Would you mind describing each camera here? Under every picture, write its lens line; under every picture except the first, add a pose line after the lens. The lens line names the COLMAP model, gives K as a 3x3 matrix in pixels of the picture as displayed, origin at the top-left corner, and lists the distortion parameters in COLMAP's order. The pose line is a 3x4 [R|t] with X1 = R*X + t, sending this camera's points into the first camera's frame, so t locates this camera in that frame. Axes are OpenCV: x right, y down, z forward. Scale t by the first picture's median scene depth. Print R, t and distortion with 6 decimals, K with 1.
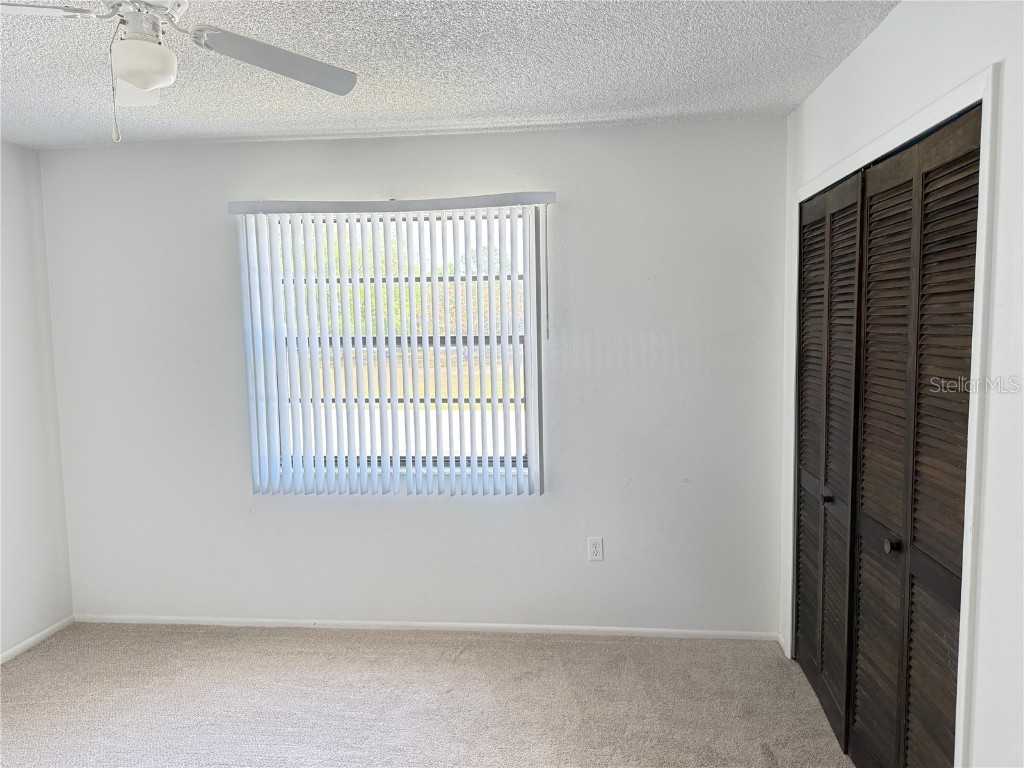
lens RADIAL K [[711.5, 0, 512.6], [0, 711.5, 383.9], [0, 0, 1]] dist [0.005777, -0.010559]
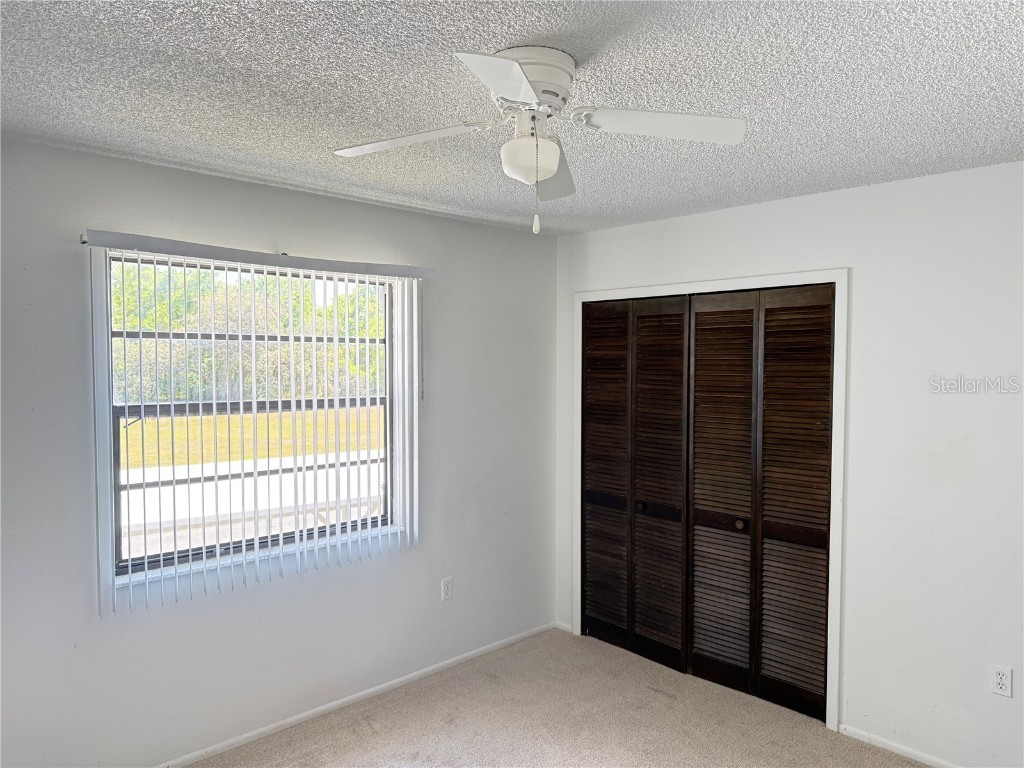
lens RADIAL K [[711.5, 0, 514.2], [0, 711.5, 390.0], [0, 0, 1]] dist [0.005777, -0.010559]
pose [[0.629721, -0.008223, 0.776778, -0.690305], [0.078321, 0.995521, -0.052955, -0.008502], [-0.772863, 0.094185, 0.627544, 0.199183]]
